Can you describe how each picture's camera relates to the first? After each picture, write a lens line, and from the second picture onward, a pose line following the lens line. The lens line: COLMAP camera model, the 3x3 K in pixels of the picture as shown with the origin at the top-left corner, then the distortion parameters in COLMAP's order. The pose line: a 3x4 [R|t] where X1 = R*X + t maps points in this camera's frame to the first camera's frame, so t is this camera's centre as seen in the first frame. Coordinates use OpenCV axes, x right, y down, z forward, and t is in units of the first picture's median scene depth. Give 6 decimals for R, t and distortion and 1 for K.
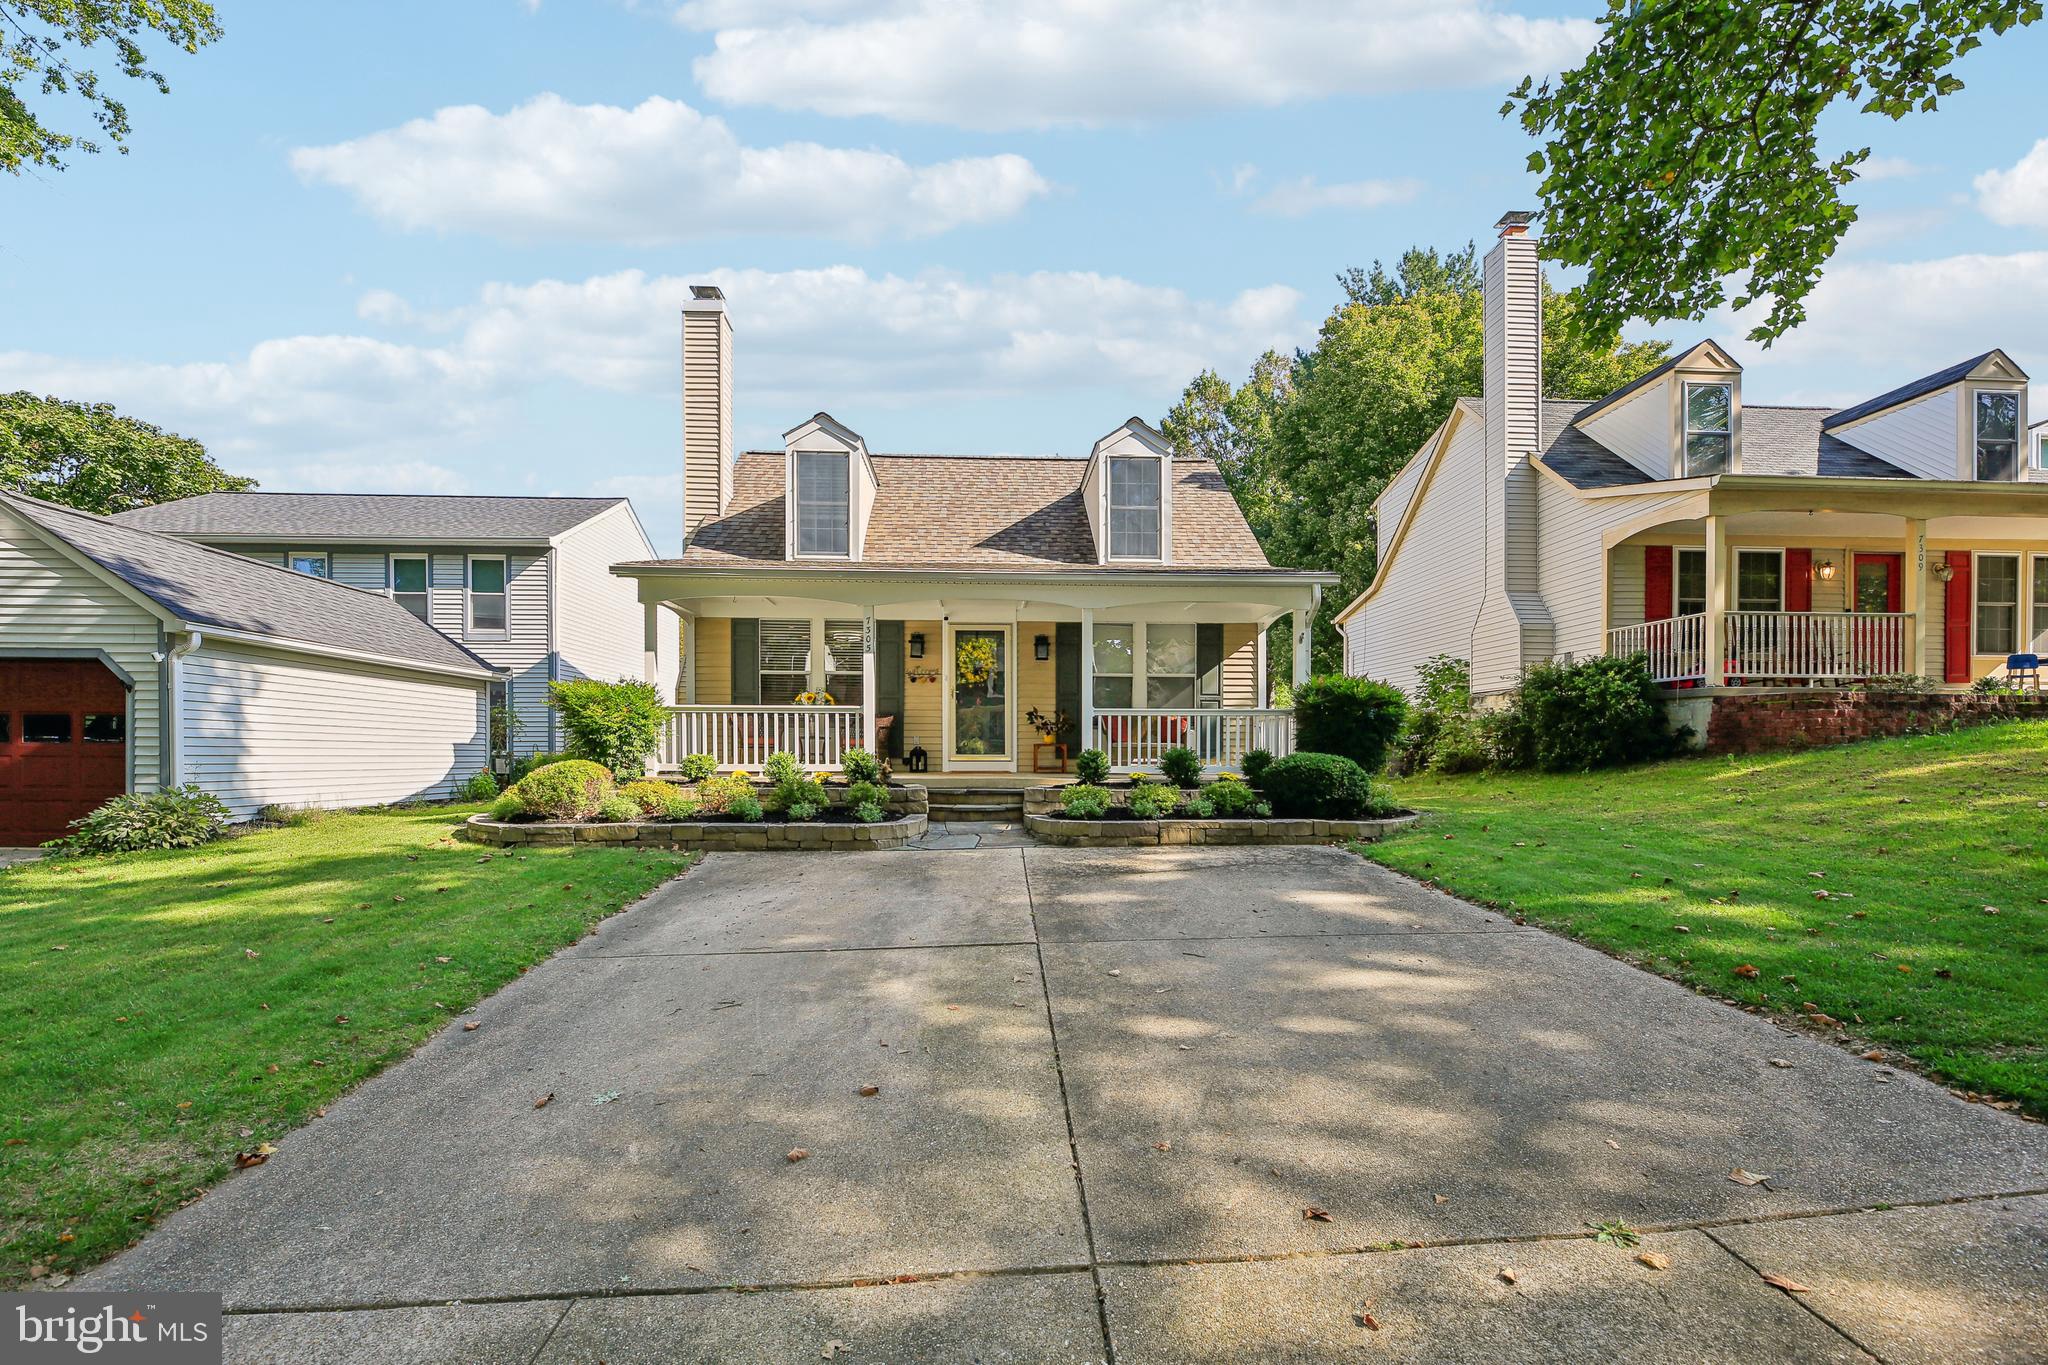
lens RADIAL K [[855.7, 0, 1060.0], [0, 855.7, 761.8], [0, 0, 1]] dist [0.000652, -0.001005]
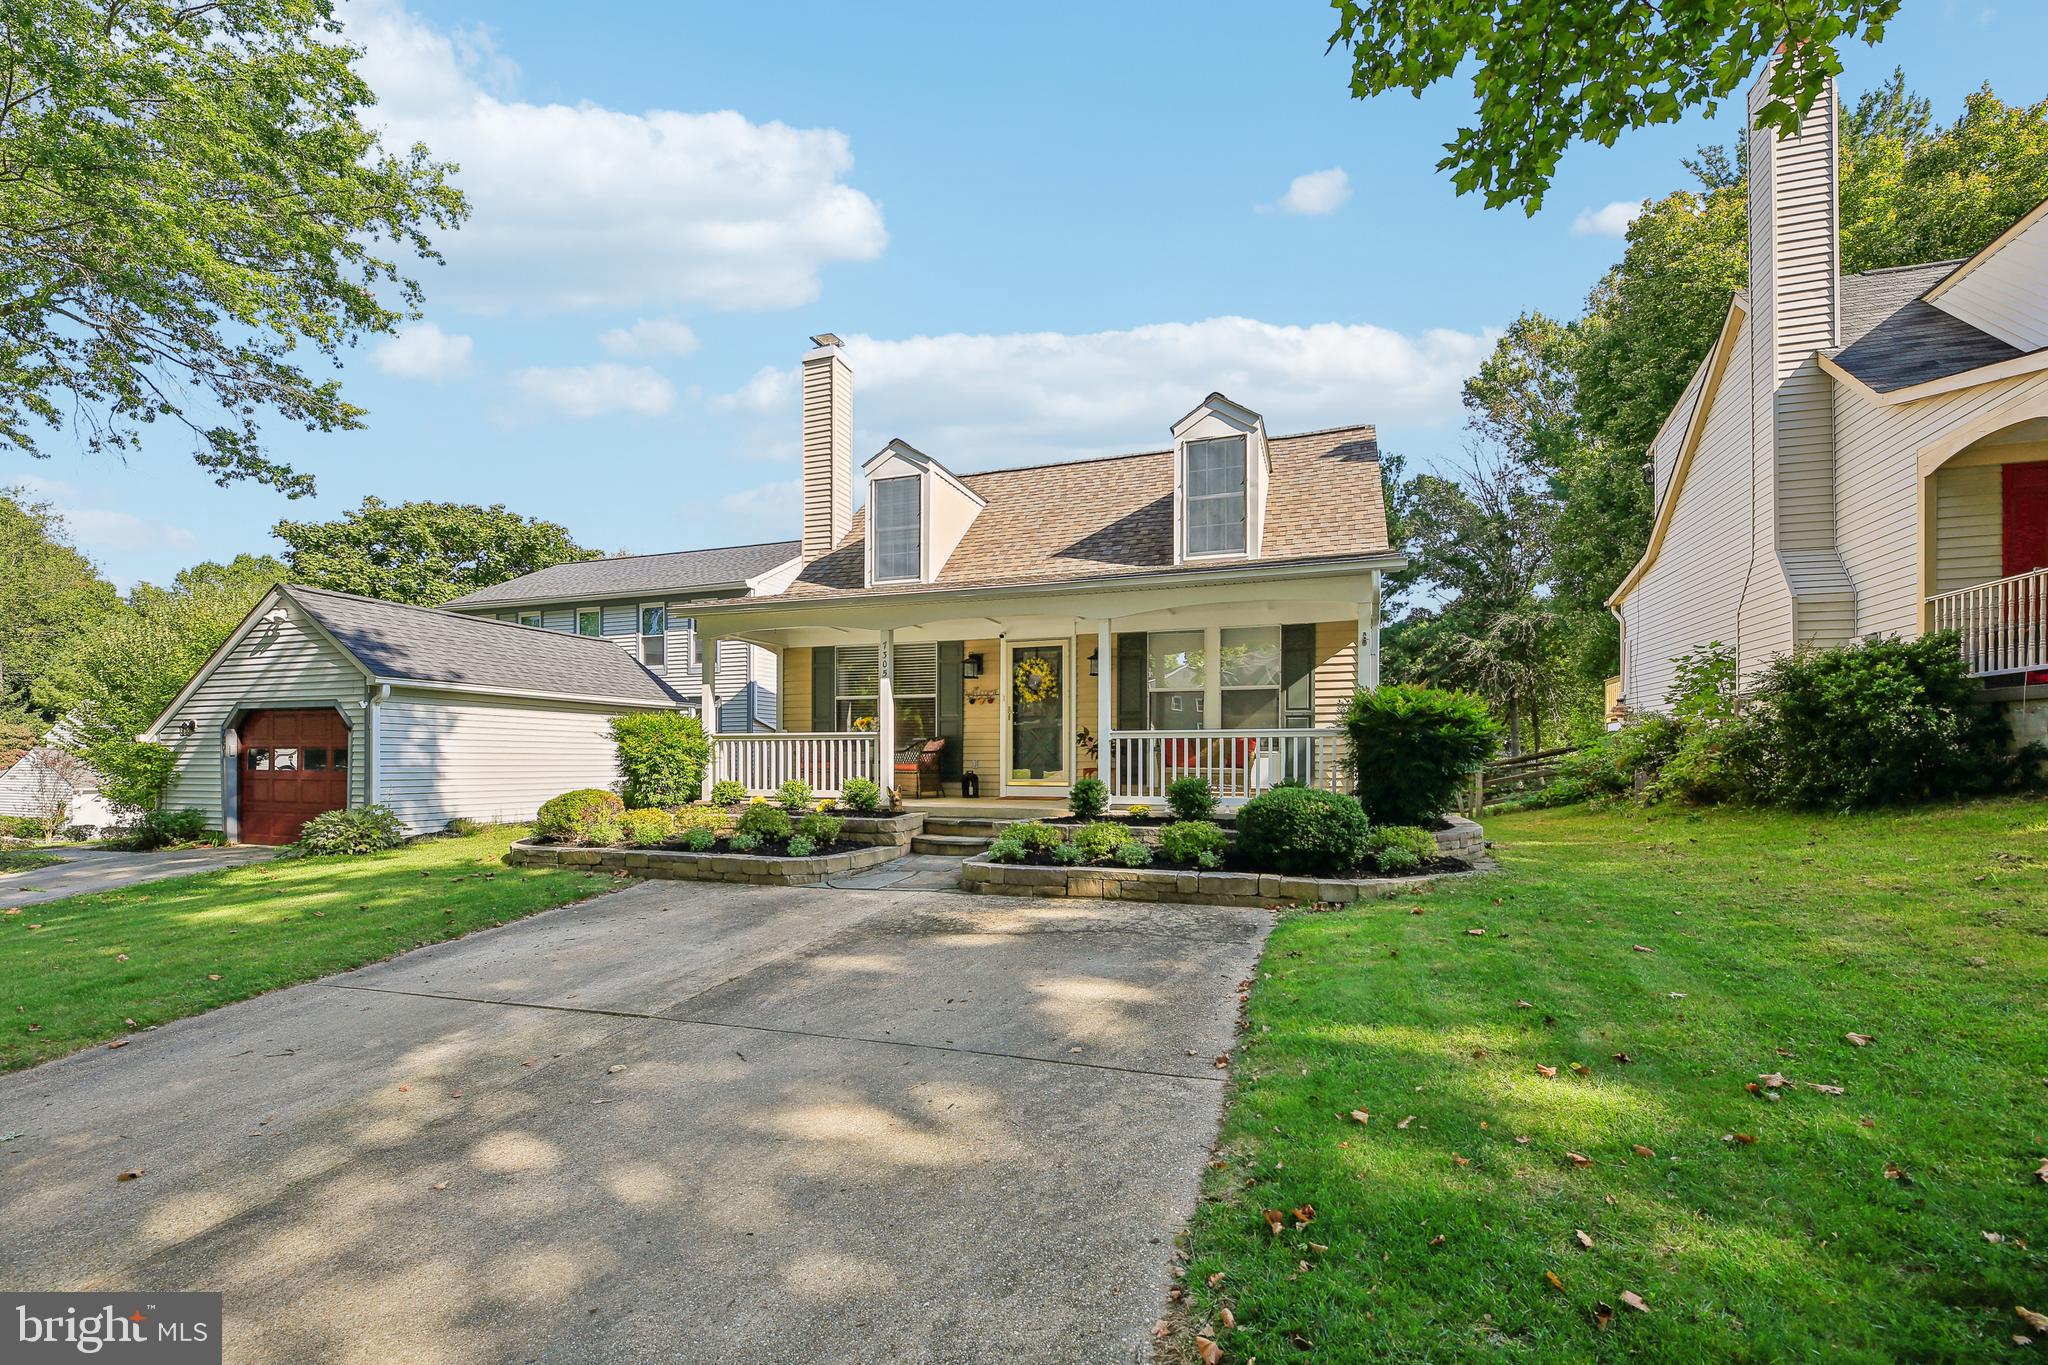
lens RADIAL K [[871.6, 0, 1047.7], [0, 871.6, 763.6], [0, 0, 1]] dist [-0.001542, -0.000327]
pose [[0.924891, 0.000764, -0.380232, 0.287180], [-0.003158, 0.999979, -0.005673, -0.020738], [0.380220, 0.006448, 0.924874, 0.125119]]
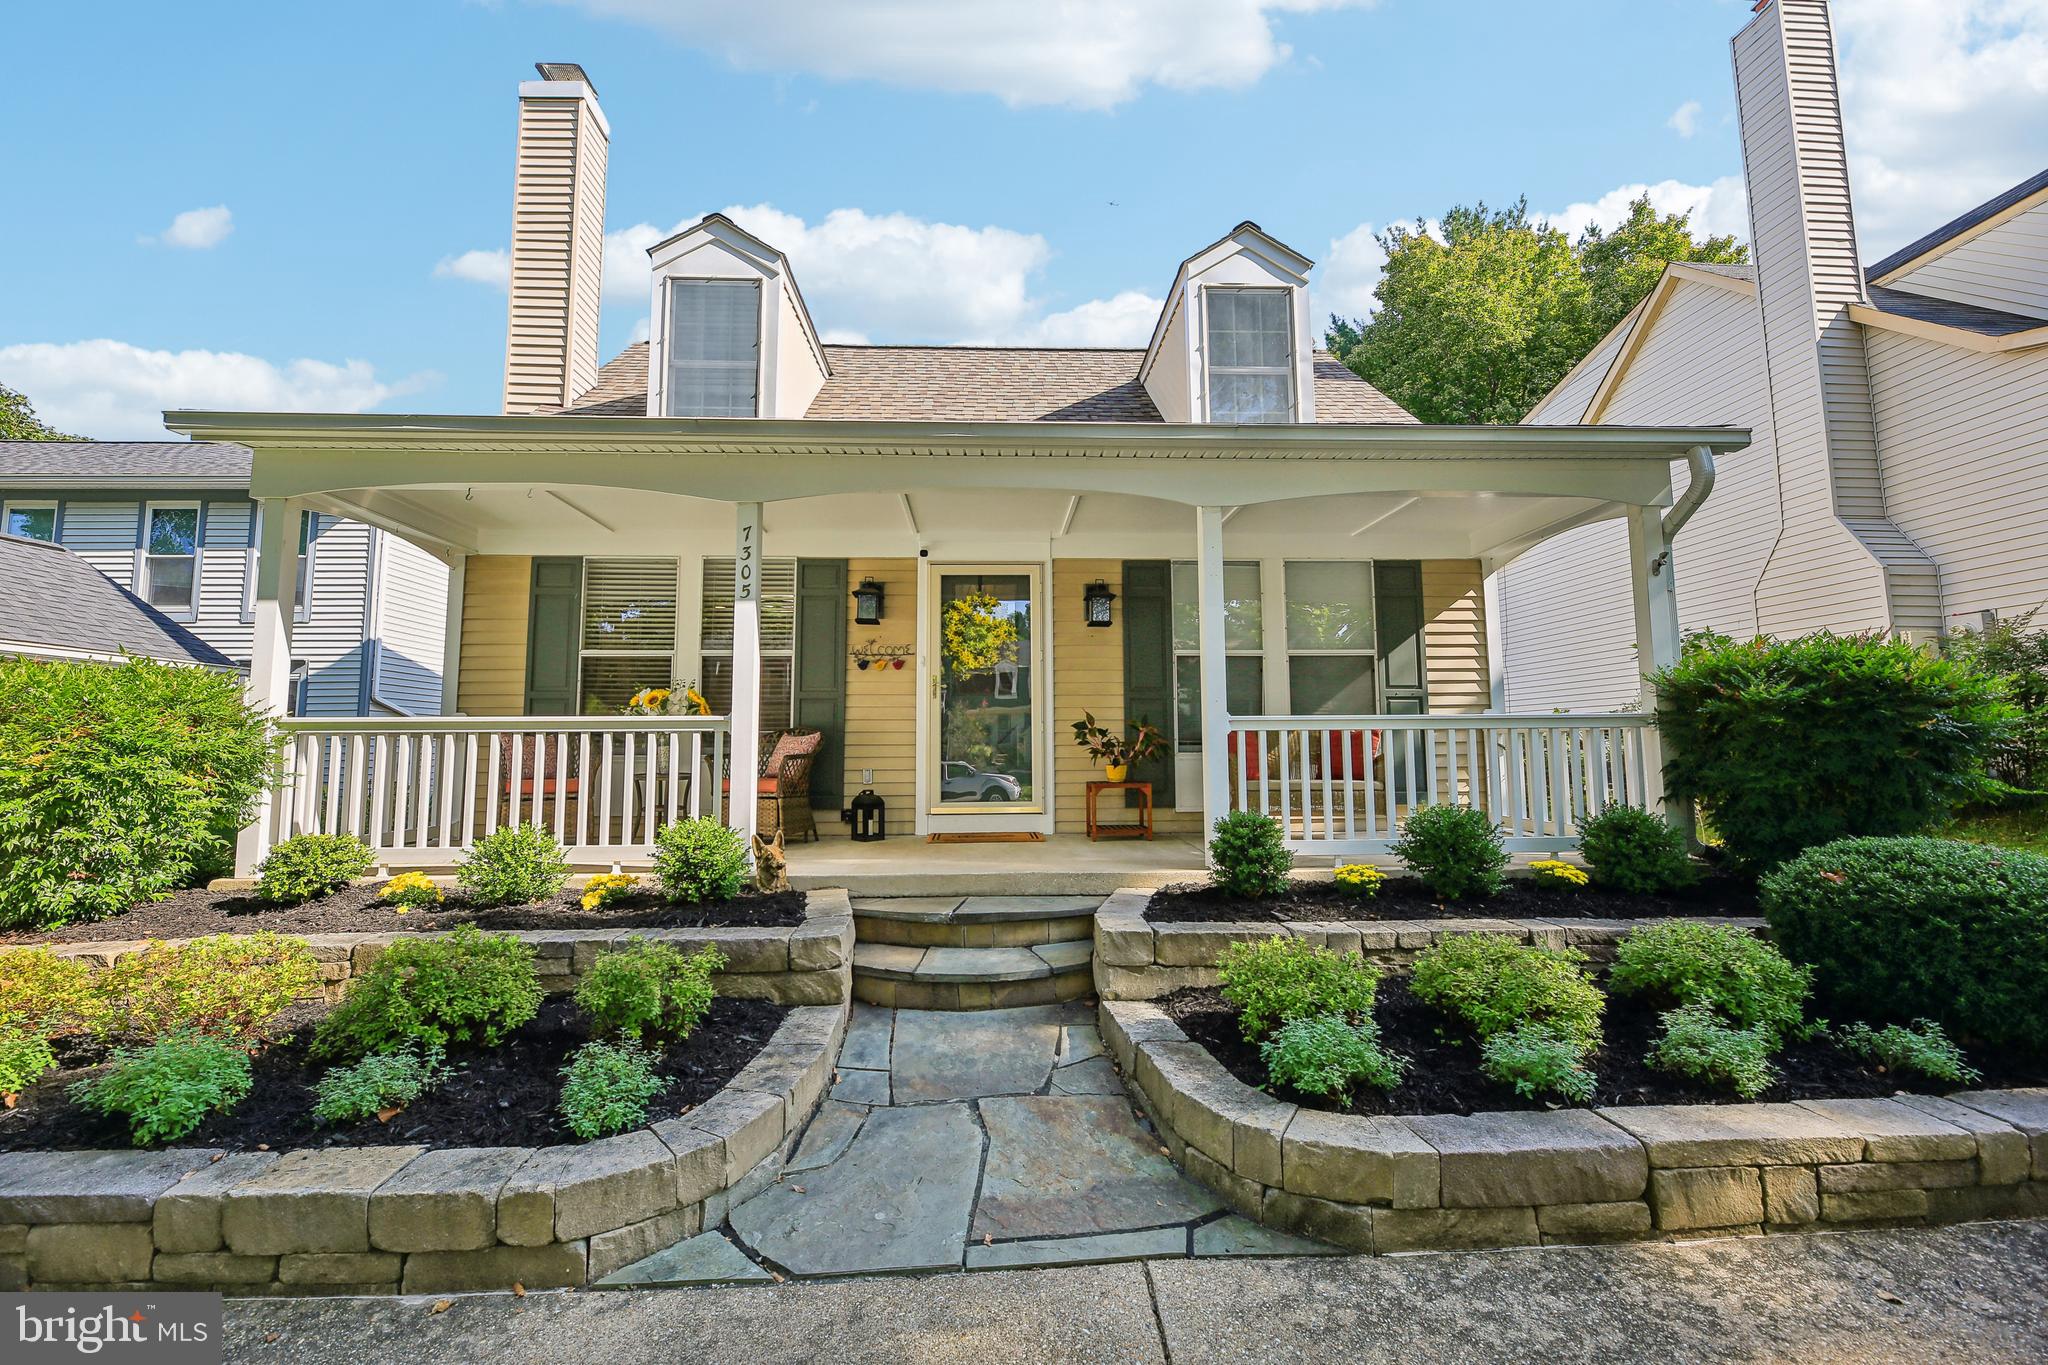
lens RADIAL K [[838.8, 0, 1044.6], [0, 838.8, 678.1], [0, 0, 1]] dist [0.001654, -0.004151]
pose [[0.999660, -0.010310, -0.023966, -0.044206], [0.007860, 0.994939, -0.100172, -0.033785], [0.024877, 0.099950, 0.994681, 0.481673]]
